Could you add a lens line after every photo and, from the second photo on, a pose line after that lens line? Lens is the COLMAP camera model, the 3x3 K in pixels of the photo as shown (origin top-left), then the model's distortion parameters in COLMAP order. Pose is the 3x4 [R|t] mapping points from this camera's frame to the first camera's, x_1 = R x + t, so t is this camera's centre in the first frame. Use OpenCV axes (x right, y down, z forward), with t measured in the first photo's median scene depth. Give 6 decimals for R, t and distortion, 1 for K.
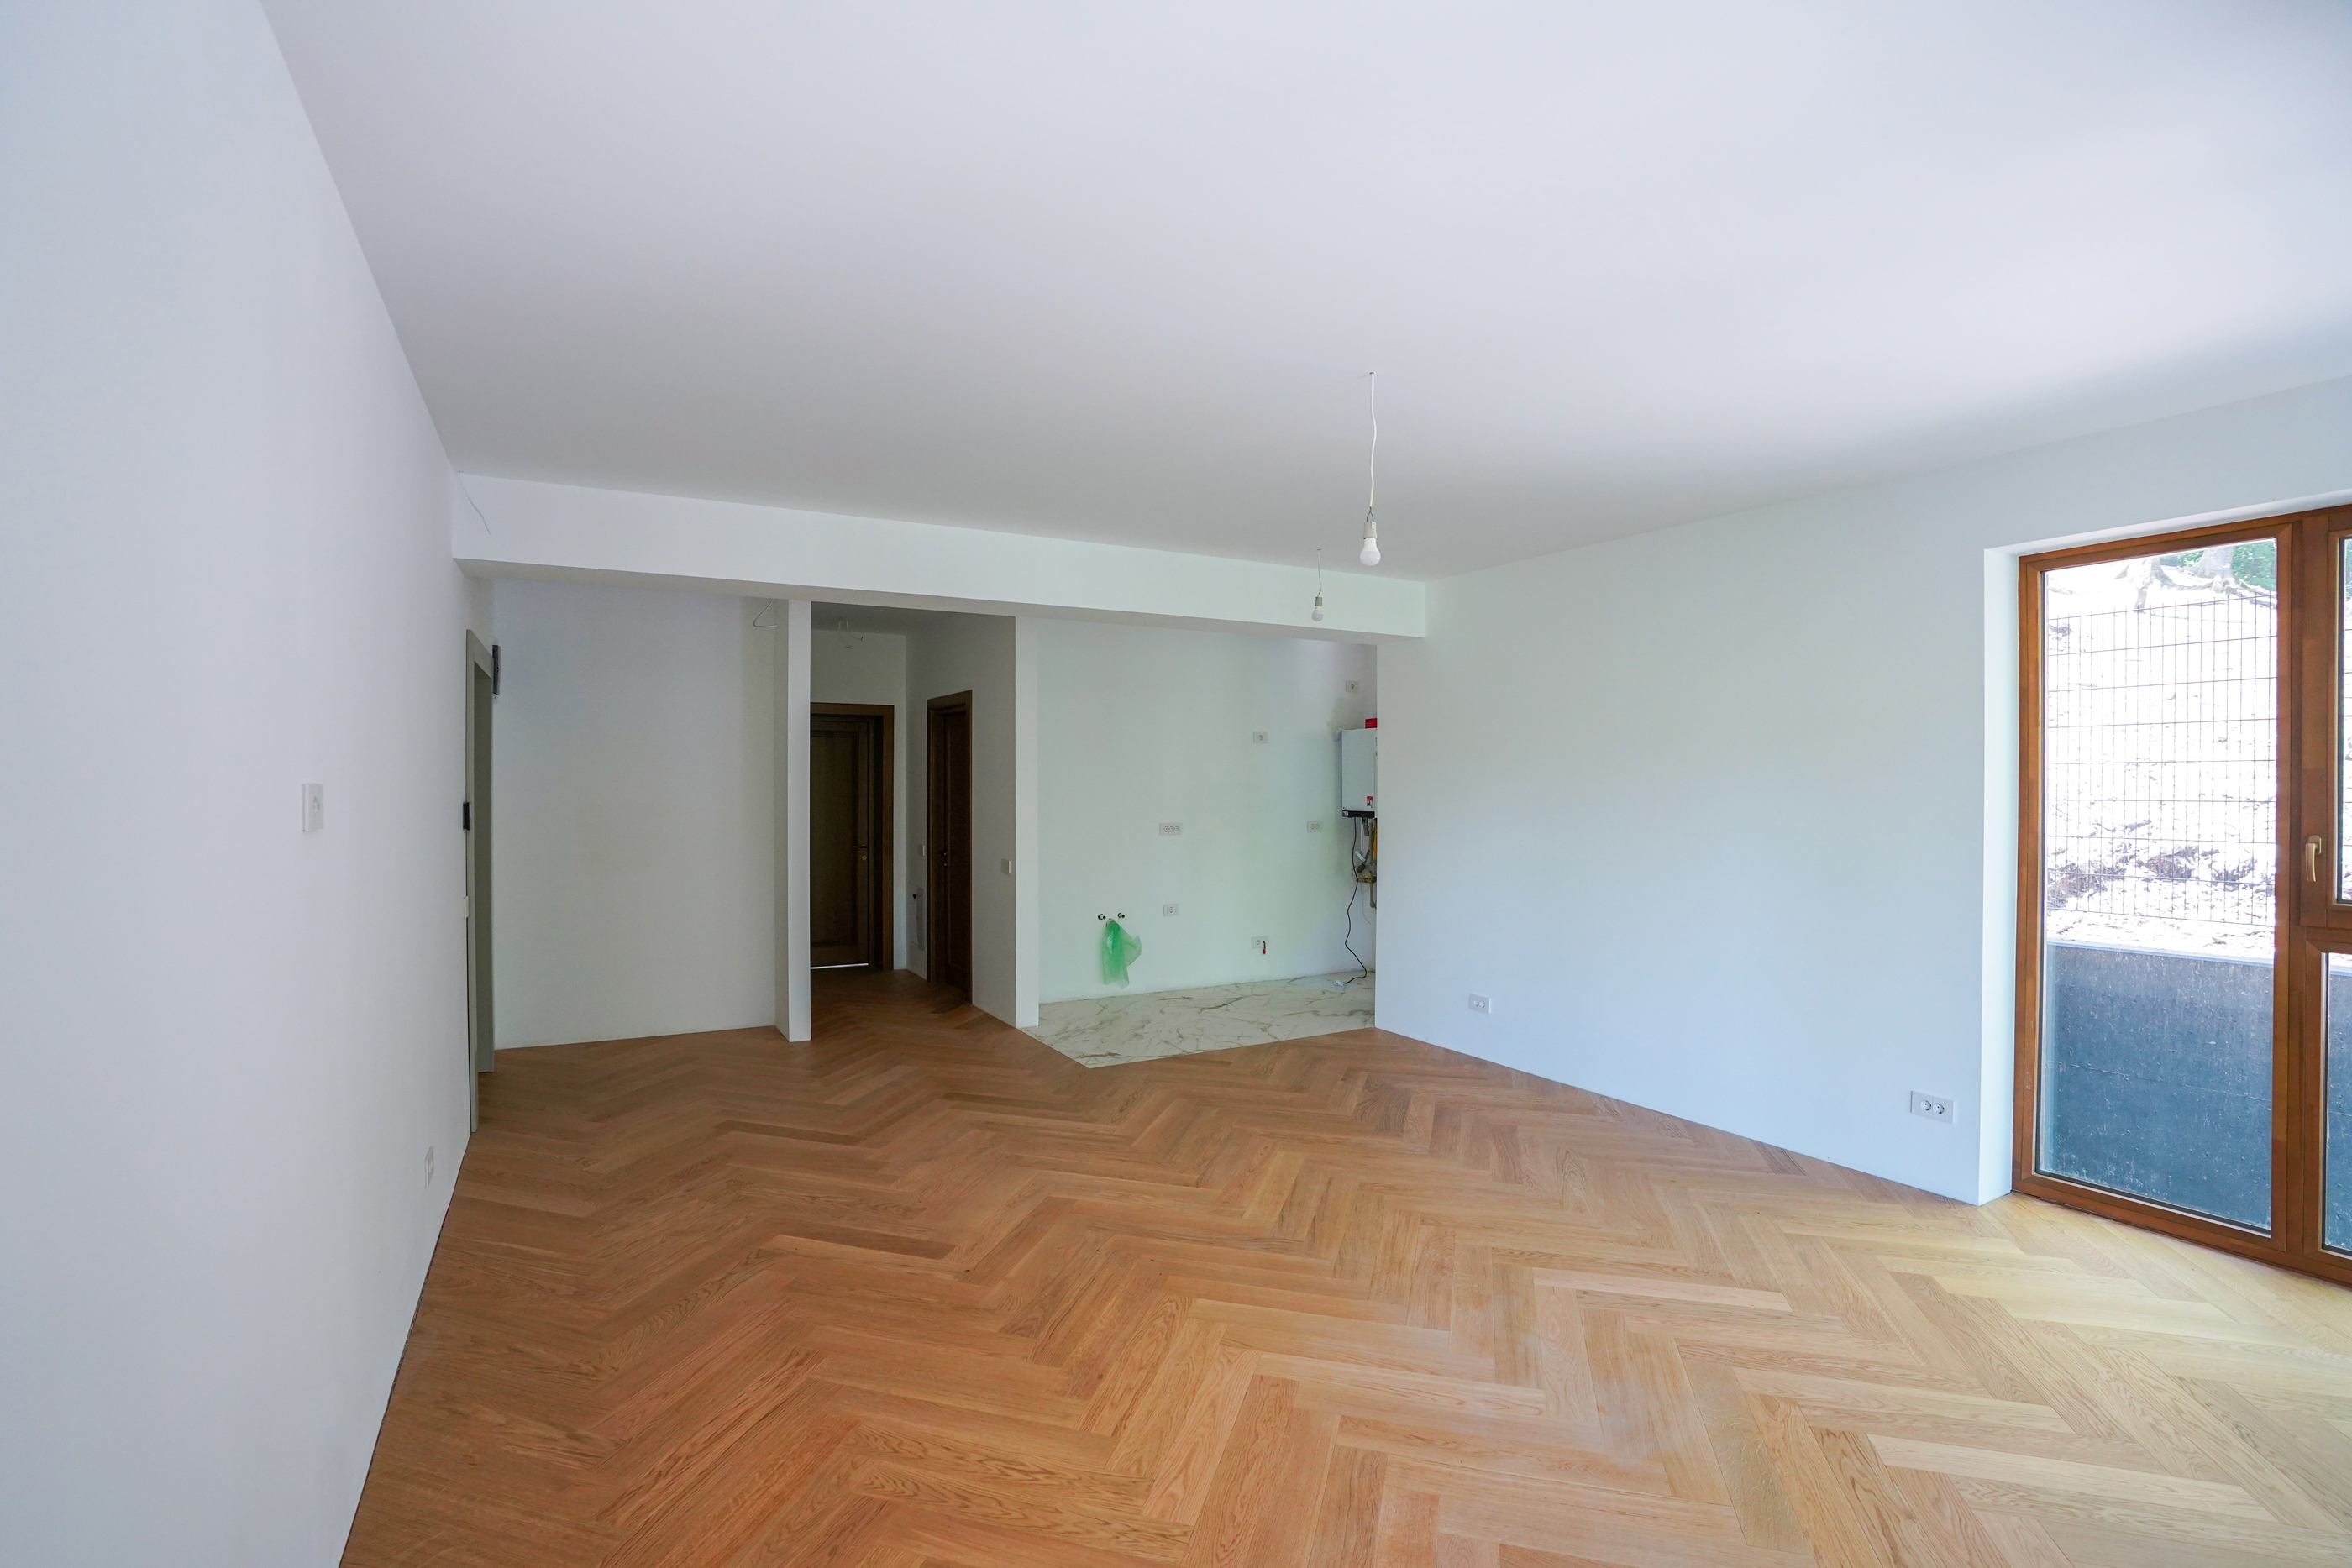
lens RADIAL K [[1084.6, 0, 1163.7], [0, 1084.6, 787.6], [0, 0, 1]] dist [-0.057559, 0.019326]
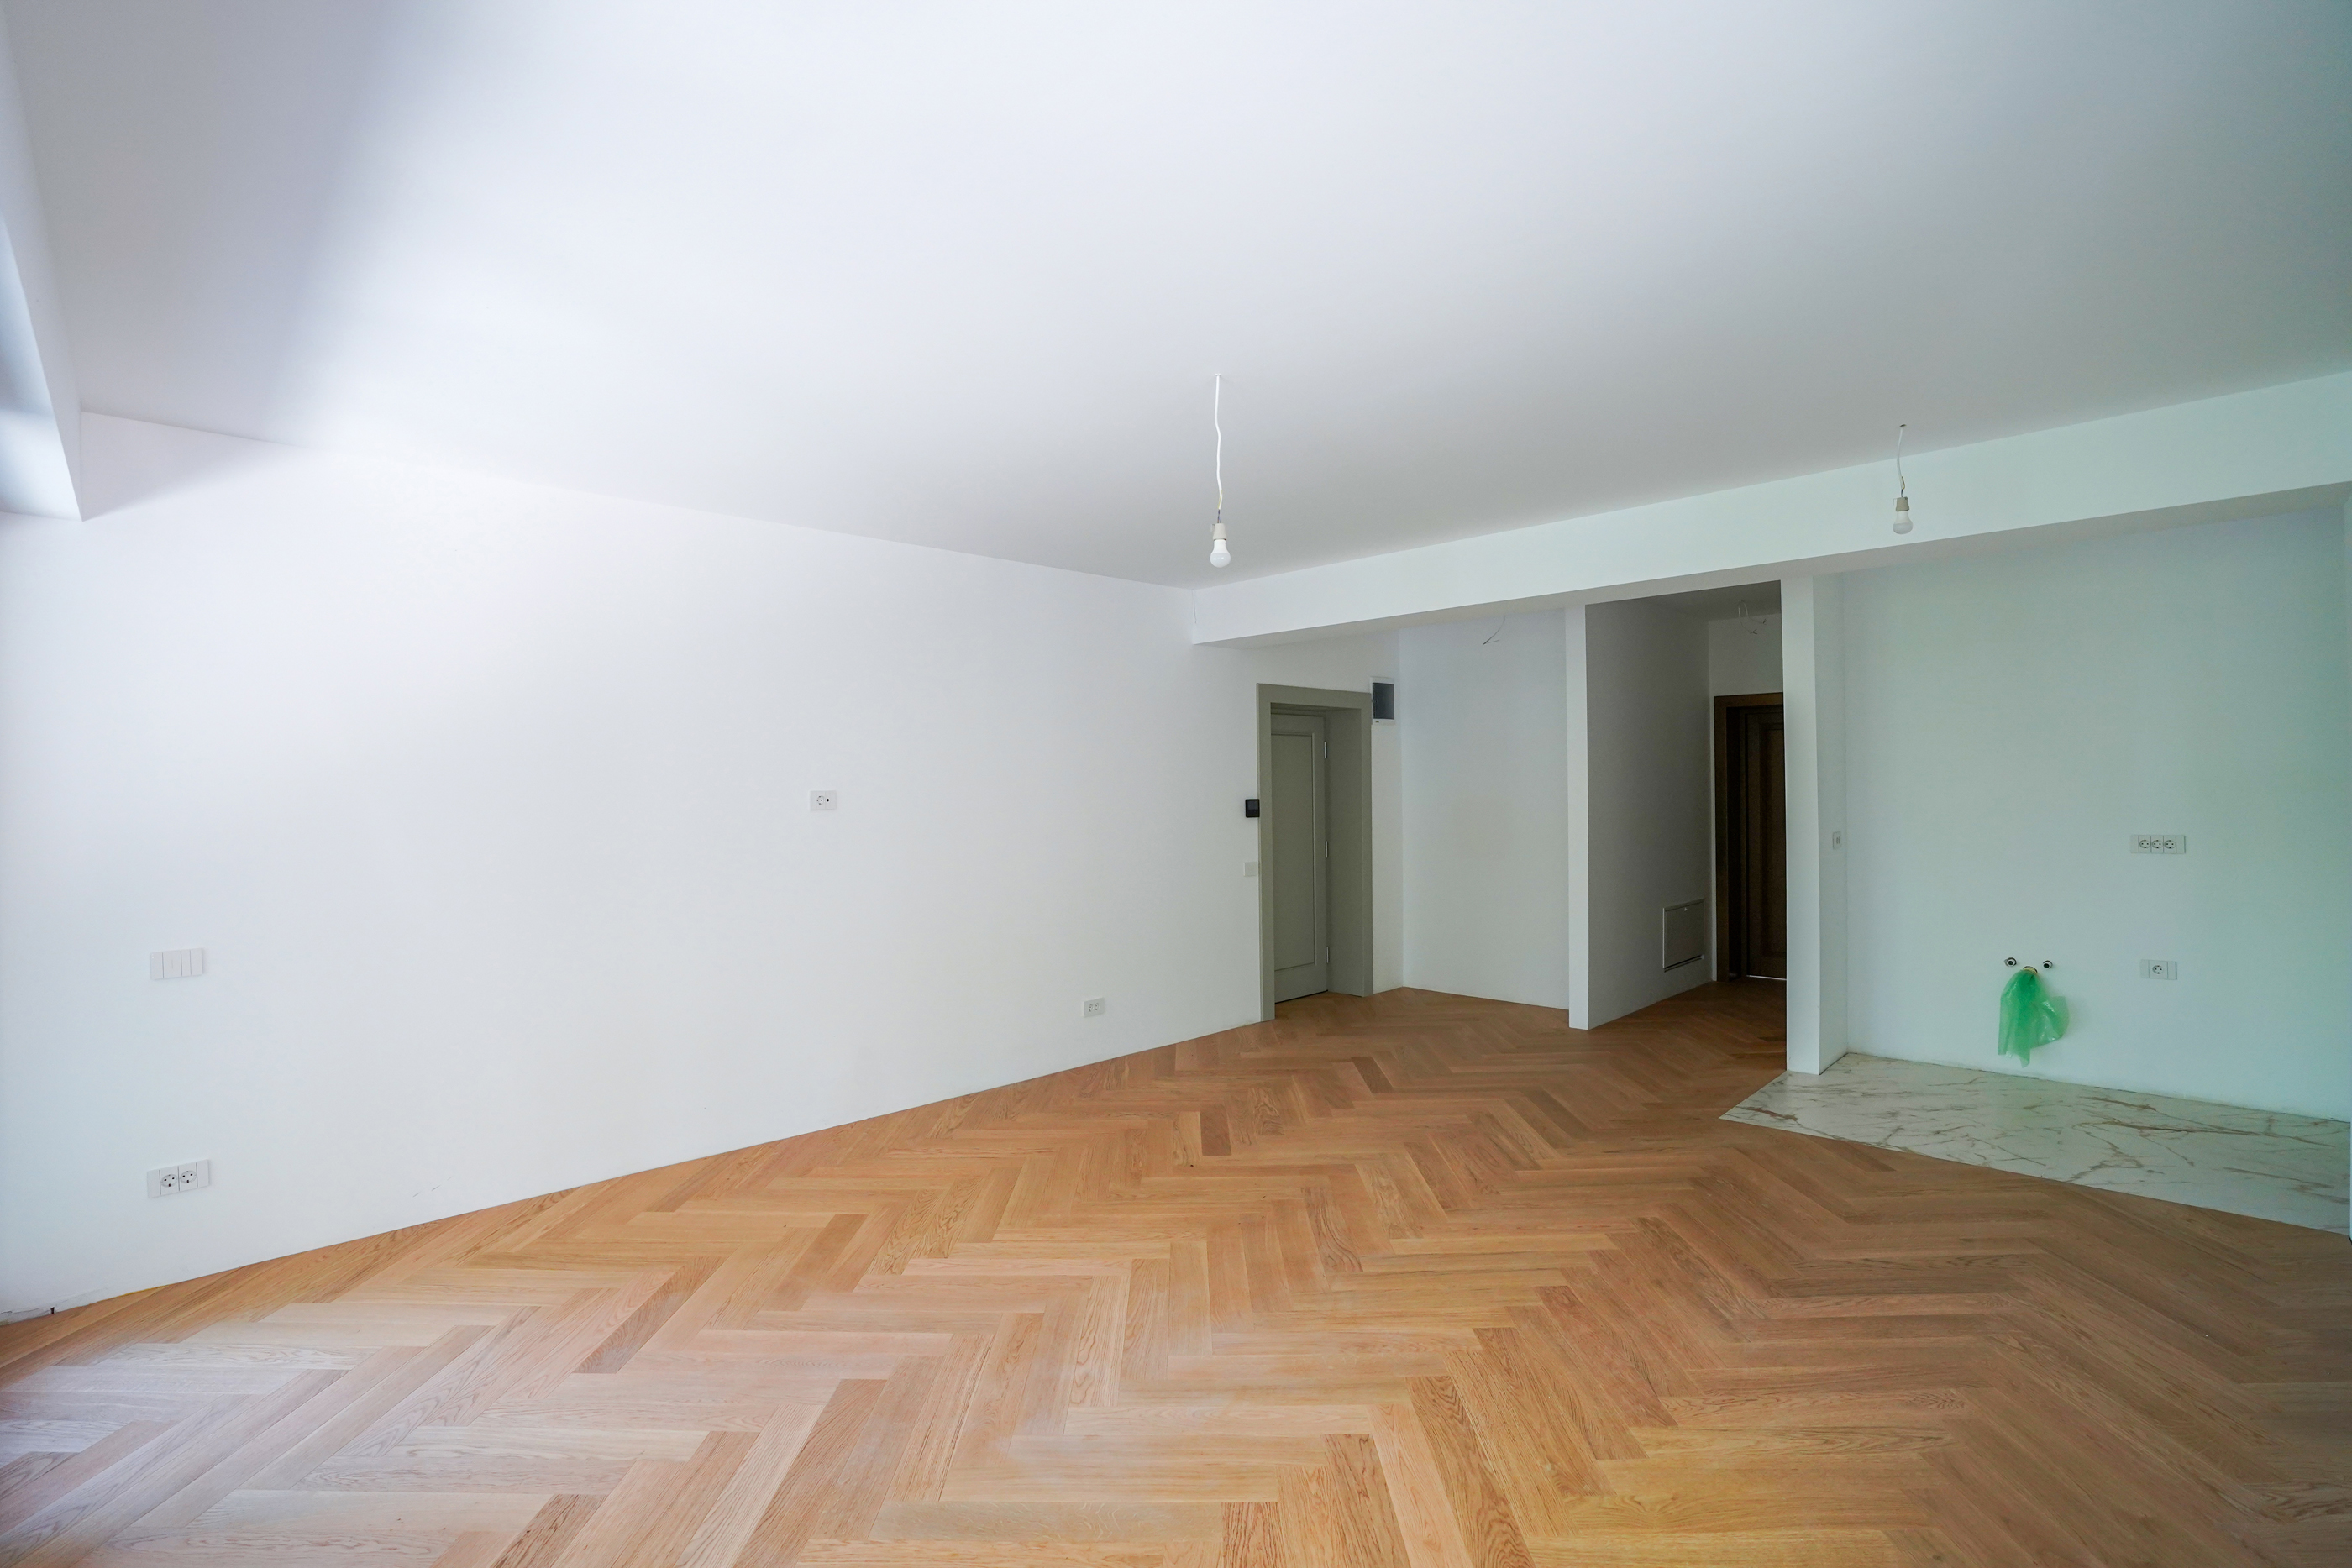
lens RADIAL K [[1084.6, 0, 1154.5], [0, 1084.6, 776.5], [0, 0, 1]] dist [-0.057559, 0.019326]
pose [[0.267407, -0.012728, -0.963500, 0.601213], [0.007755, 0.999909, -0.011057, 0.000017], [0.963552, -0.004515, 0.267482, 0.351052]]
